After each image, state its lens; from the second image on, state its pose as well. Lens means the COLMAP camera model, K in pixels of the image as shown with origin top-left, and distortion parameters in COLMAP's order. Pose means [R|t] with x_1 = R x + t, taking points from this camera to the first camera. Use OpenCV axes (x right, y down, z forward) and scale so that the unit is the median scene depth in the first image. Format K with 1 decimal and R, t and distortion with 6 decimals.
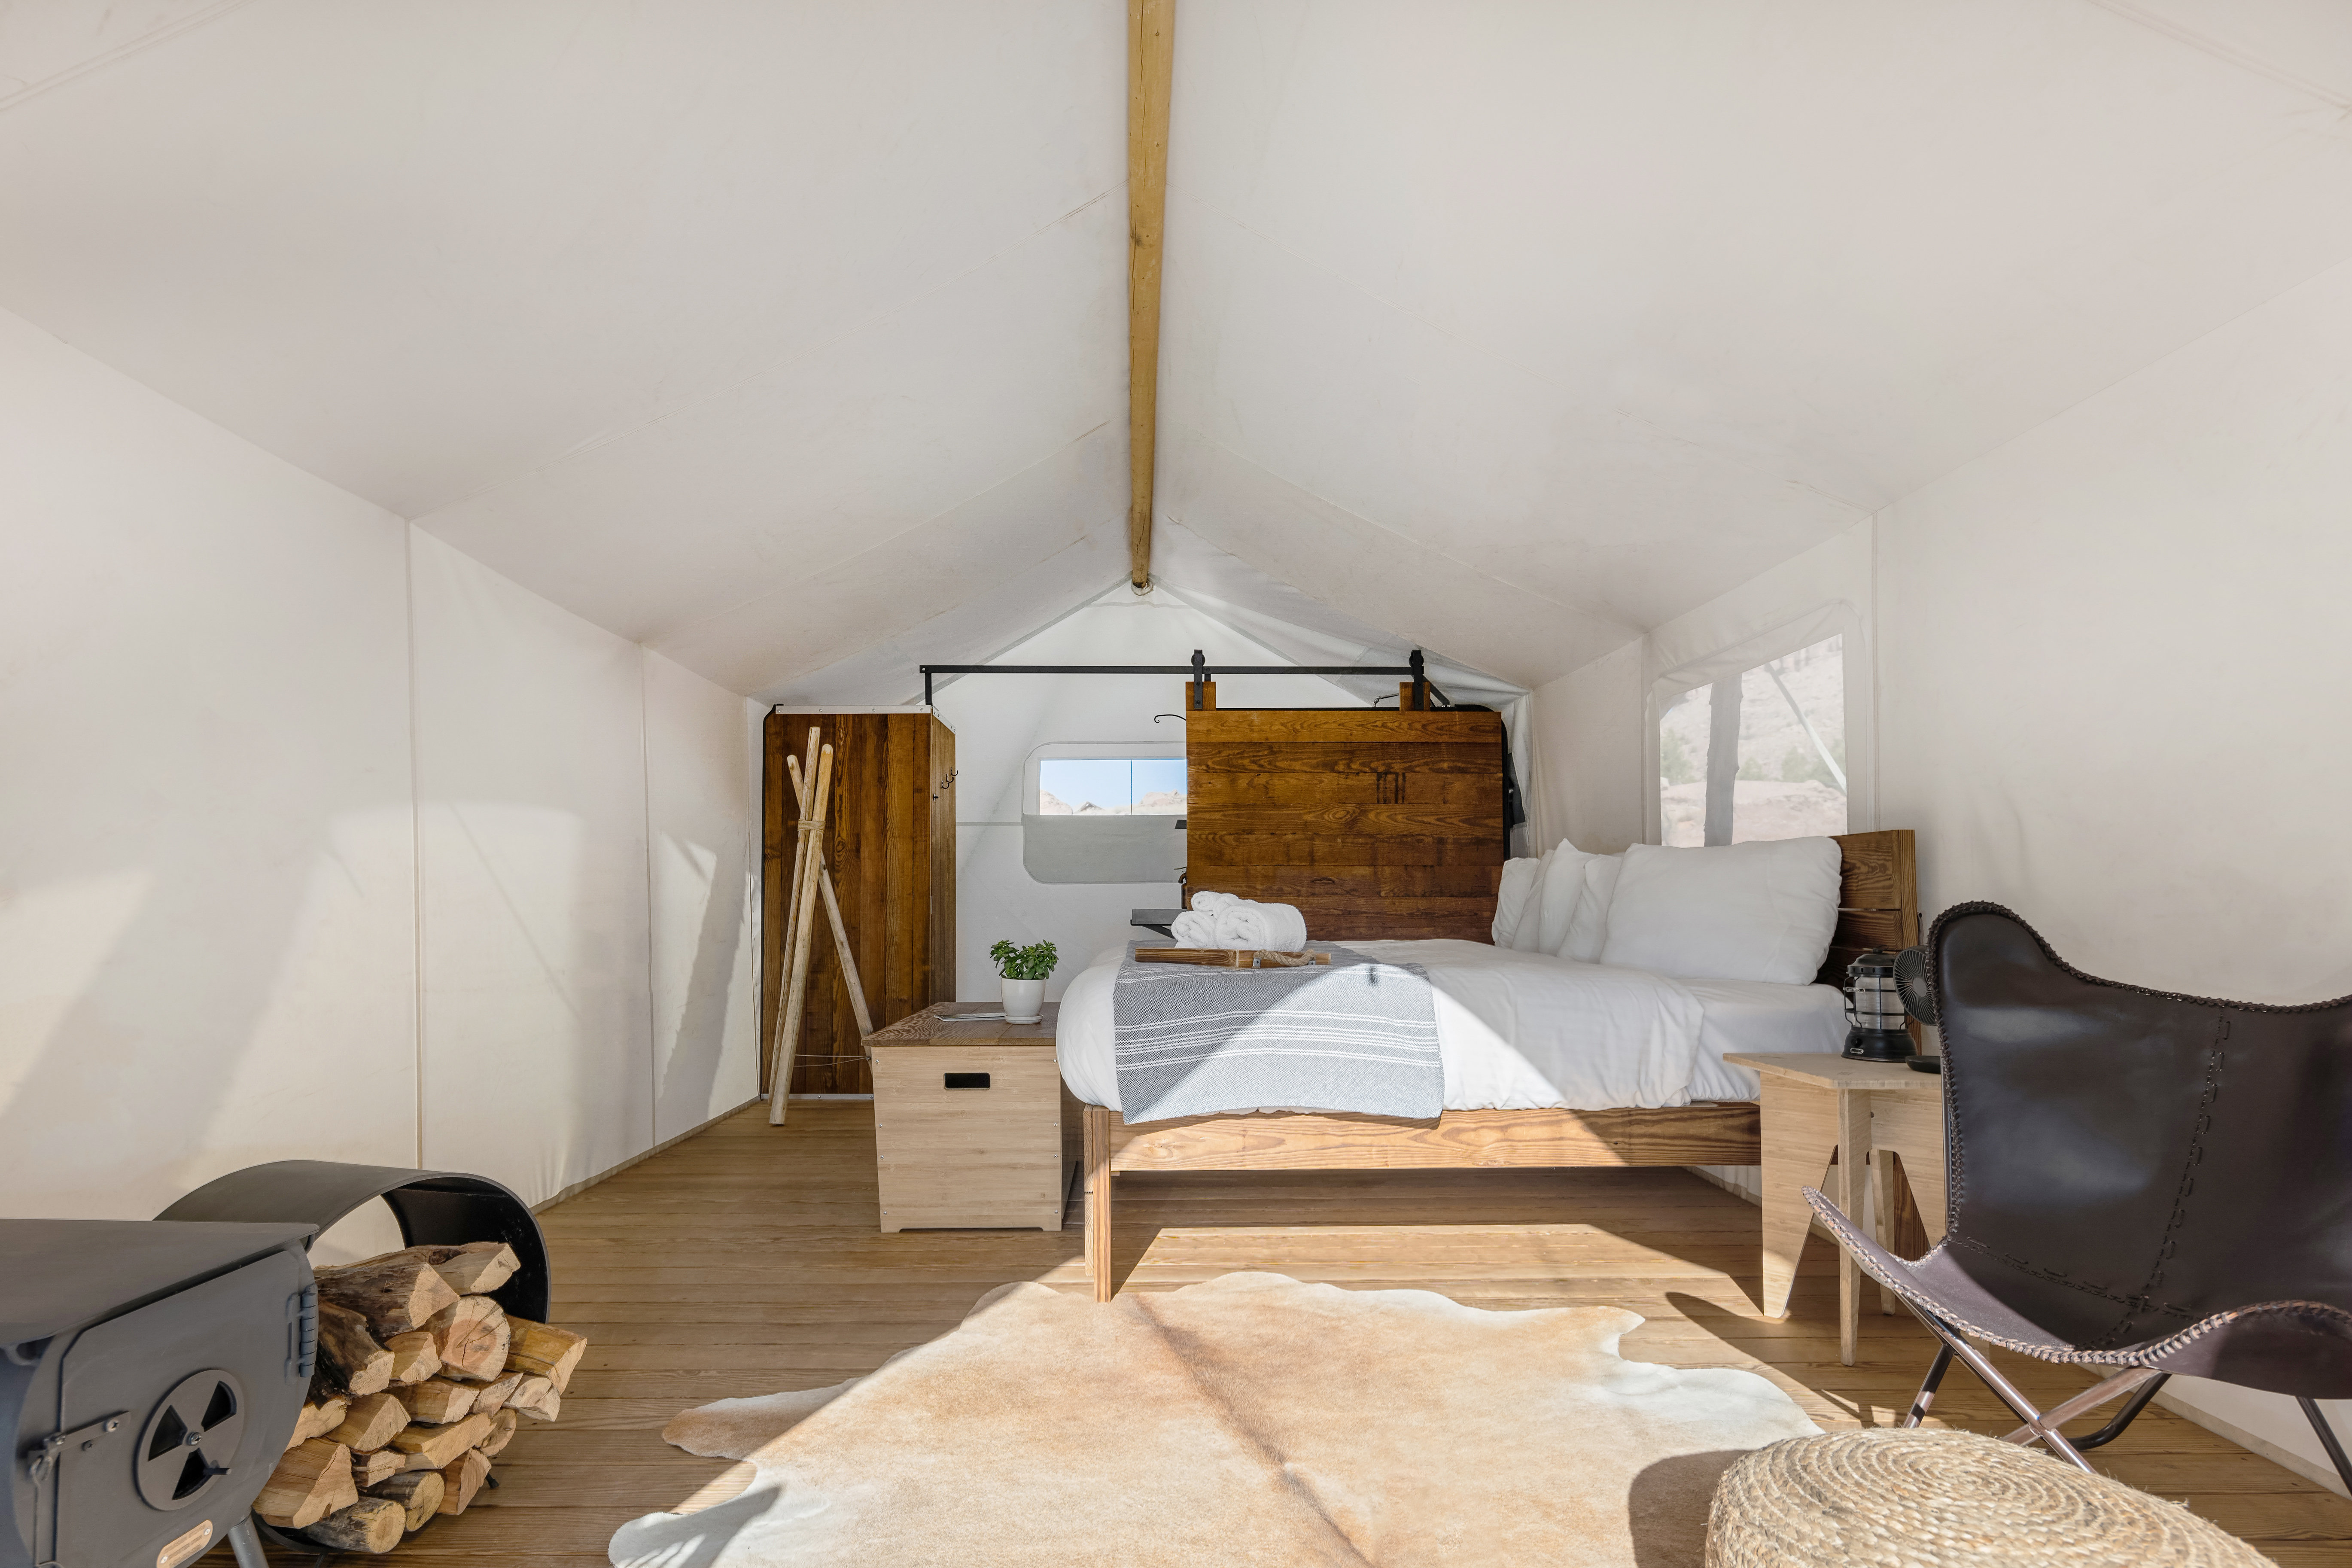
lens RADIAL K [[1177.5, 0, 1177.0], [0, 1177.5, 840.7], [0, 0, 1]] dist [-0.000231, -0.000011]
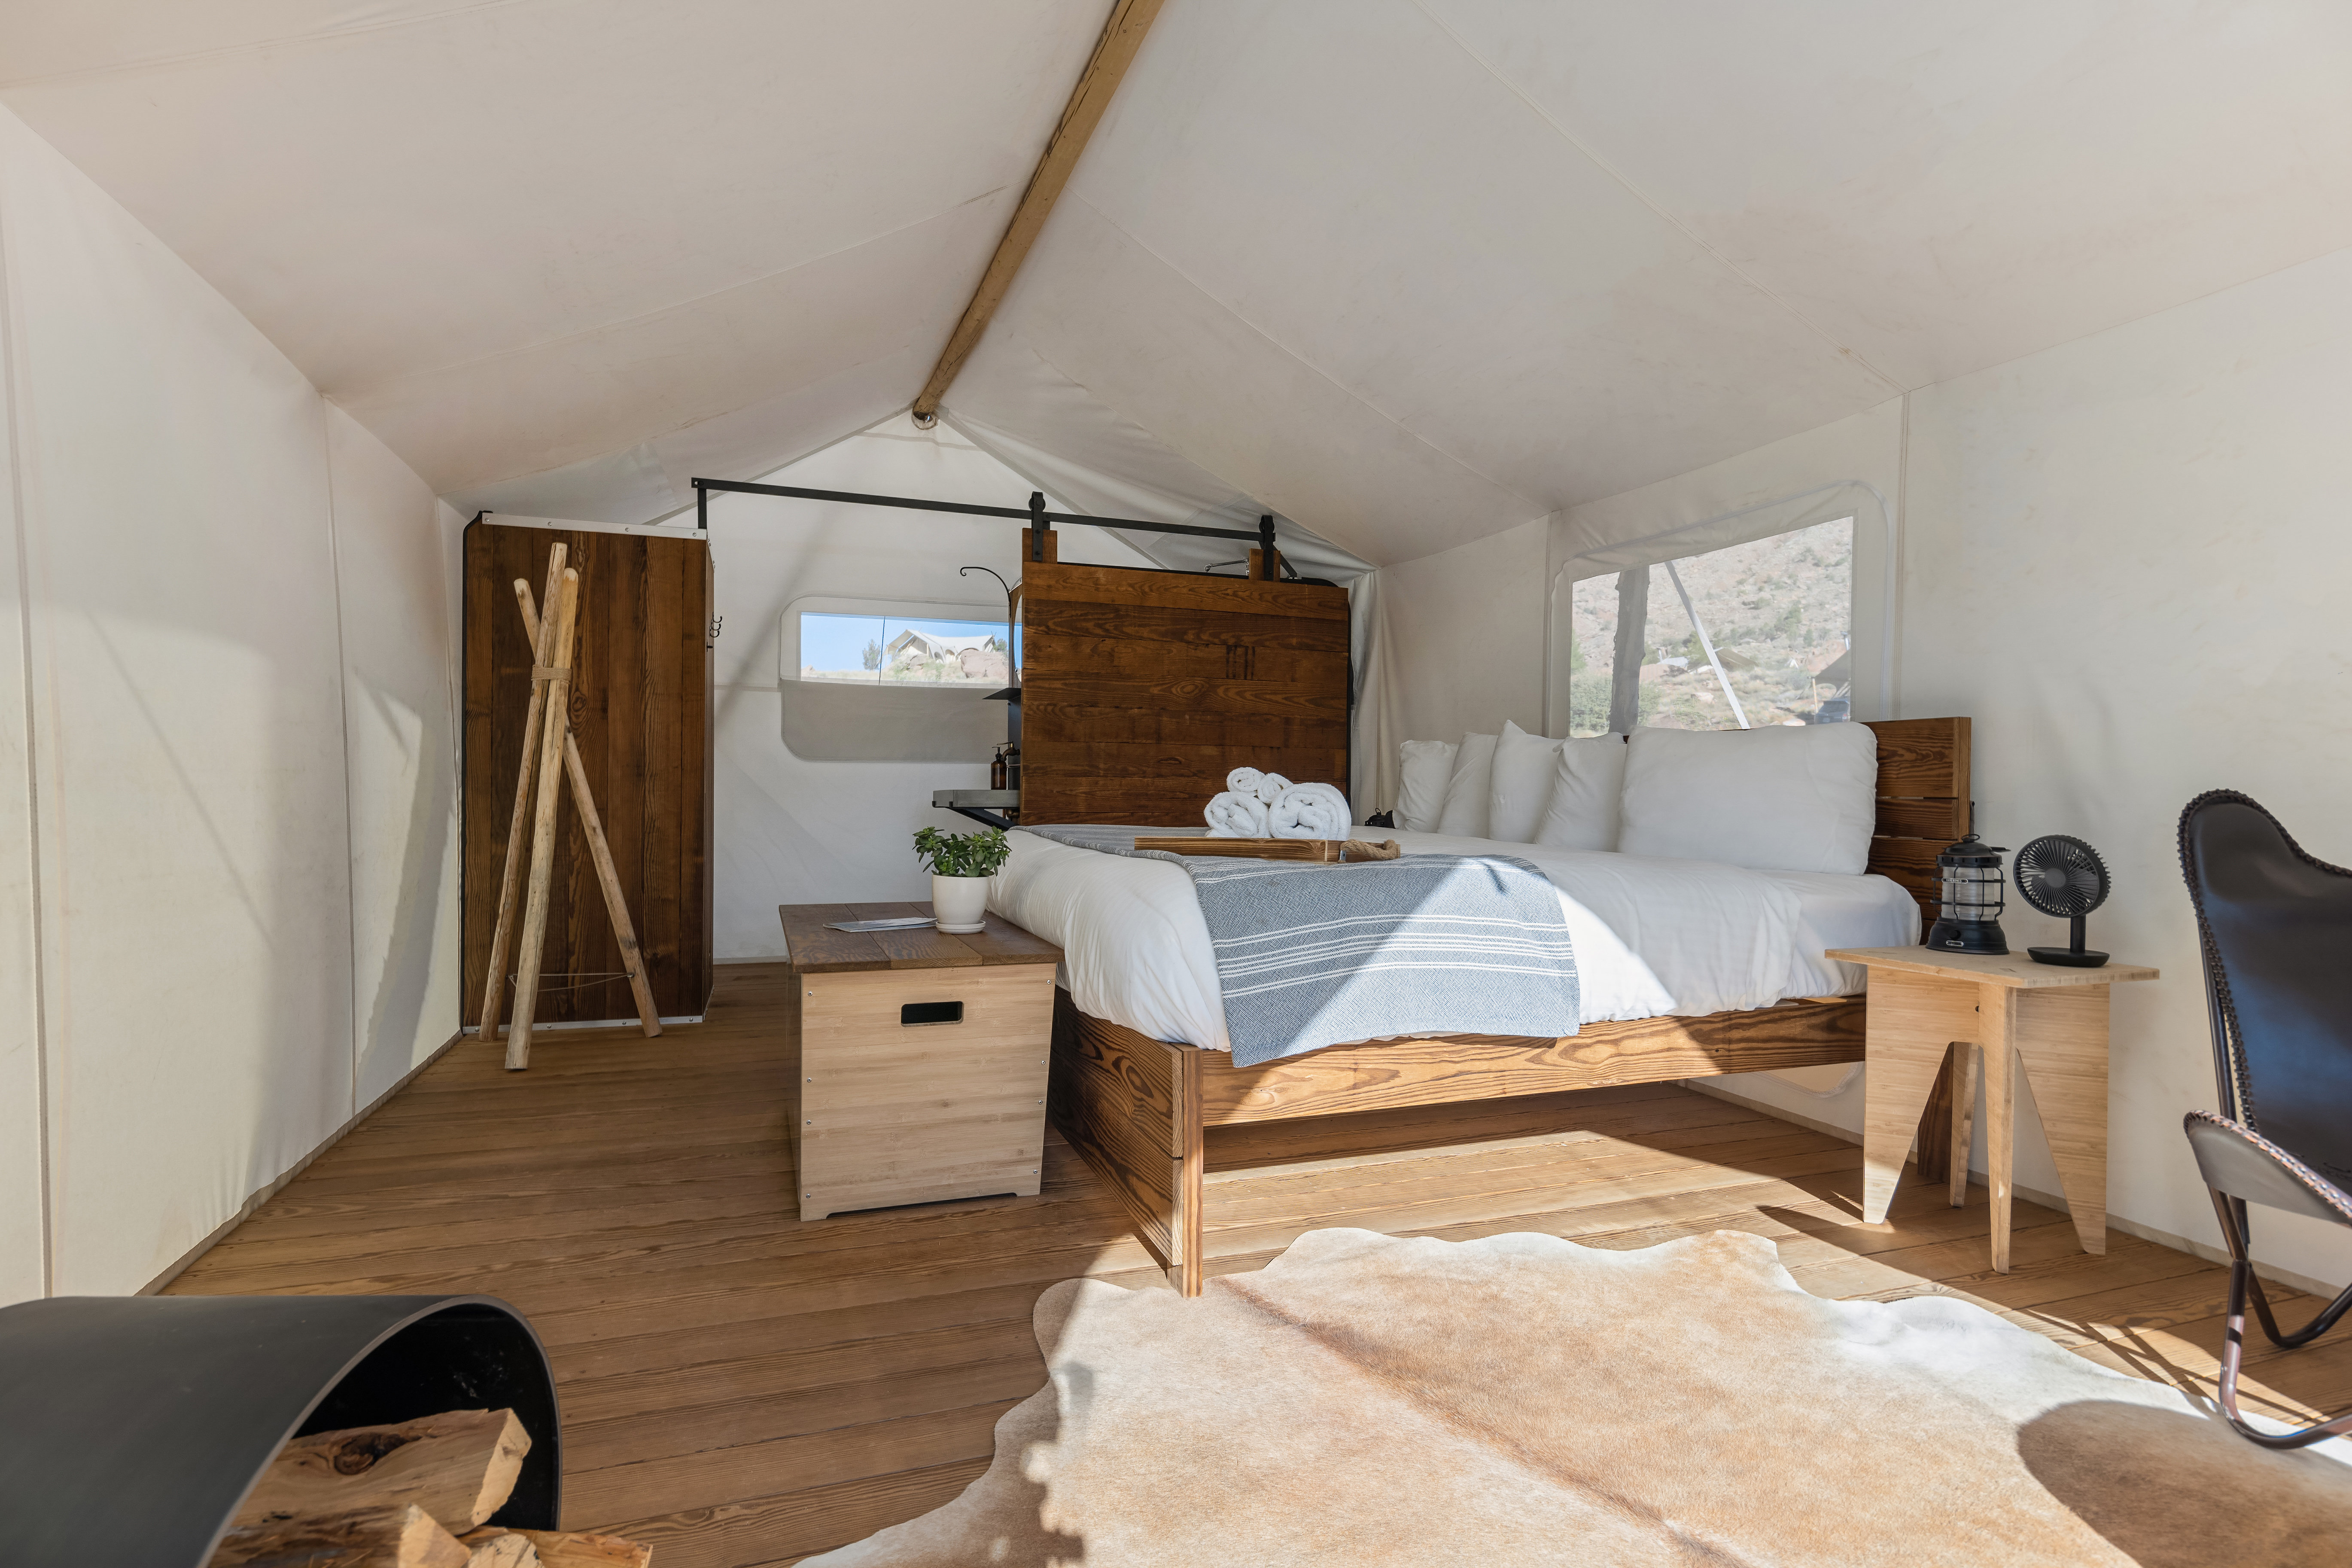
lens RADIAL K [[1157.4, 0, 1176.0], [0, 1157.4, 784.0], [0, 0, 1]] dist [0.000916, -0.000873]
pose [[0.945197, 0.013413, 0.326225, -0.270964], [-0.029621, 0.998558, 0.044765, 0.019200], [-0.325154, -0.051974, 0.944232, 0.253598]]
